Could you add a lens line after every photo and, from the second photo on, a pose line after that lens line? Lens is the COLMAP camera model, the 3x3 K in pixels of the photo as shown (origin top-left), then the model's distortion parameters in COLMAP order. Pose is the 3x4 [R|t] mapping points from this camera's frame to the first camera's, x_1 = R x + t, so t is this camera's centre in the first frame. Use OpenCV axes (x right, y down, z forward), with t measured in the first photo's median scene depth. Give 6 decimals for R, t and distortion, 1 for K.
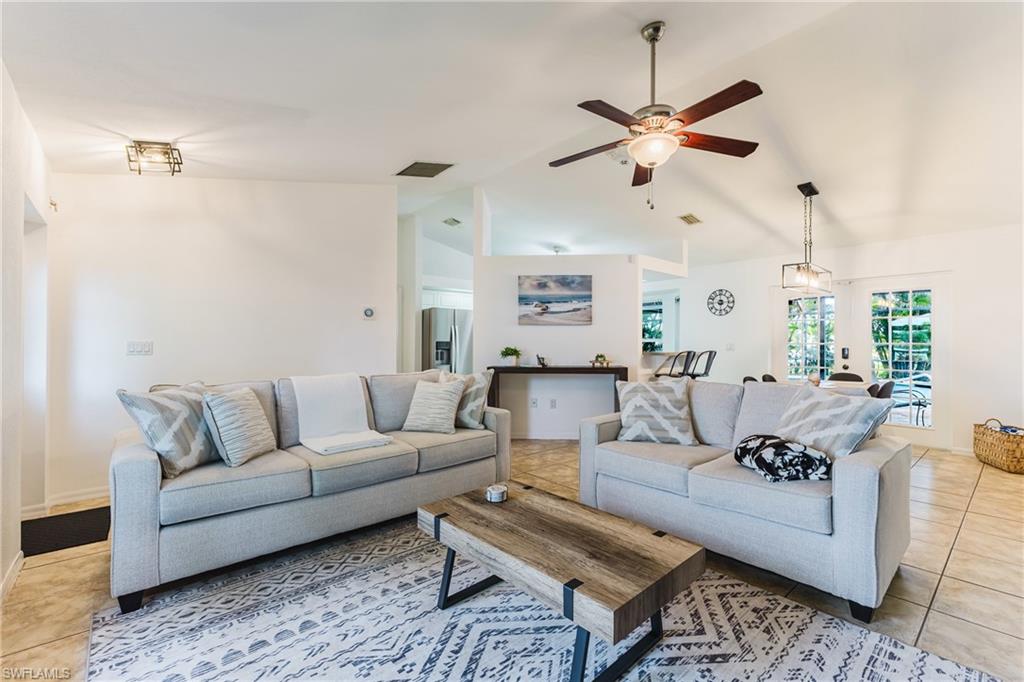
lens RADIAL K [[441.2, 0, 506.2], [0, 441.2, 342.4], [0, 0, 1]] dist [0.007696, -0.002960]
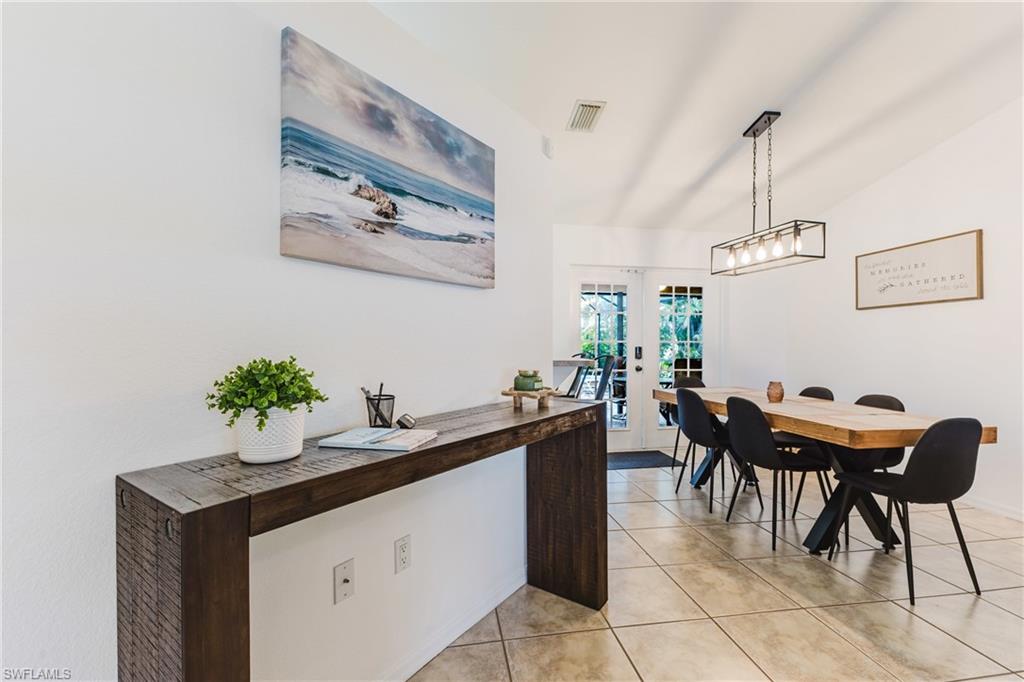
lens RADIAL K [[441.2, 0, 515.1], [0, 441.2, 337.9], [0, 0, 1]] dist [0.007696, -0.002960]
pose [[0.511545, 0.006398, 0.859233, -0.100903], [-0.004831, 0.999978, -0.004569, 0.000783], [-0.859243, -0.001813, 0.511564, 0.796559]]
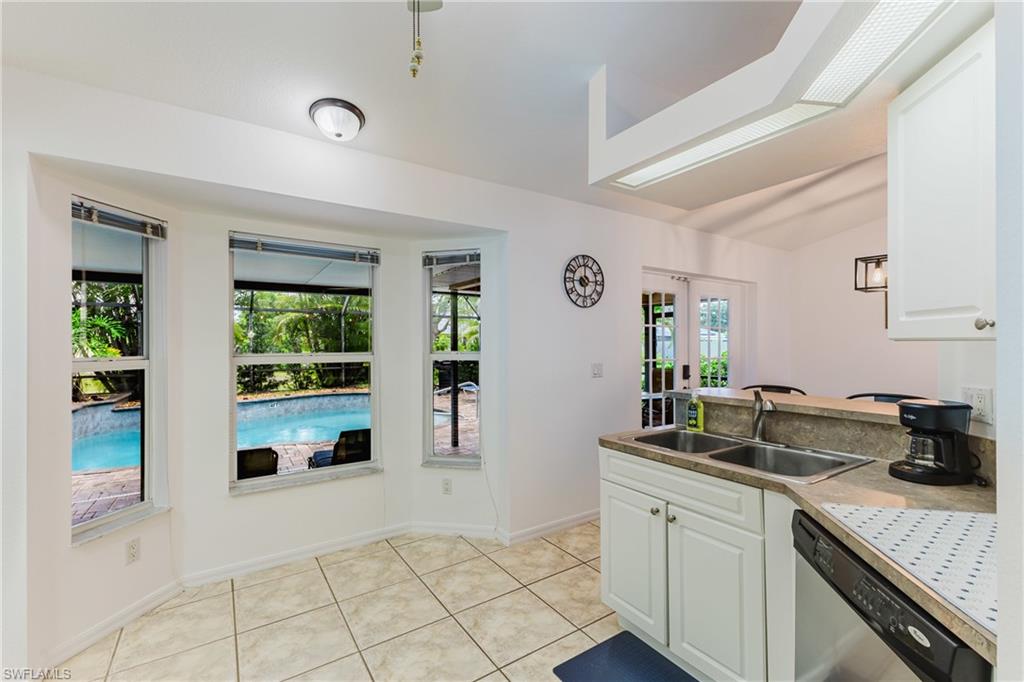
lens RADIAL K [[441.2, 0, 520.1], [0, 441.2, 338.2], [0, 0, 1]] dist [0.007696, -0.002960]
pose [[0.060722, 0.010068, 0.998104, -0.015523], [0.005699, 0.999929, -0.010433, -0.027023], [-0.998138, 0.006322, 0.060660, 1.281687]]
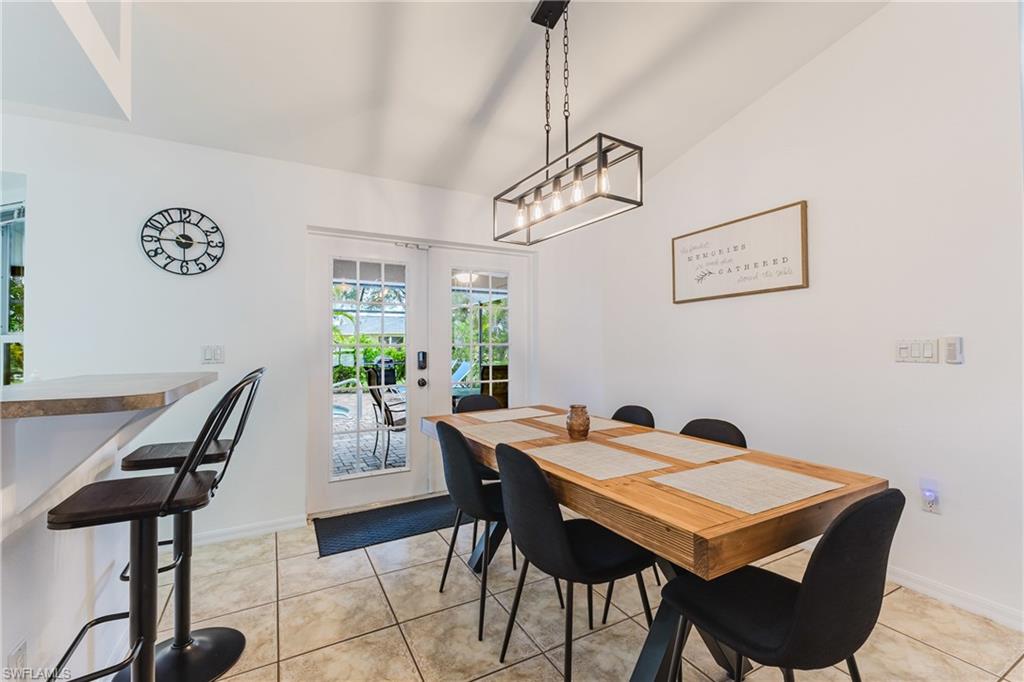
lens RADIAL K [[441.2, 0, 522.3], [0, 441.2, 335.1], [0, 0, 1]] dist [0.007696, -0.002960]
pose [[0.184790, 0.018070, 0.982612, 0.191115], [0.004286, 0.999807, -0.019192, 0.001837], [-0.982769, 0.007758, 0.184677, 0.777744]]
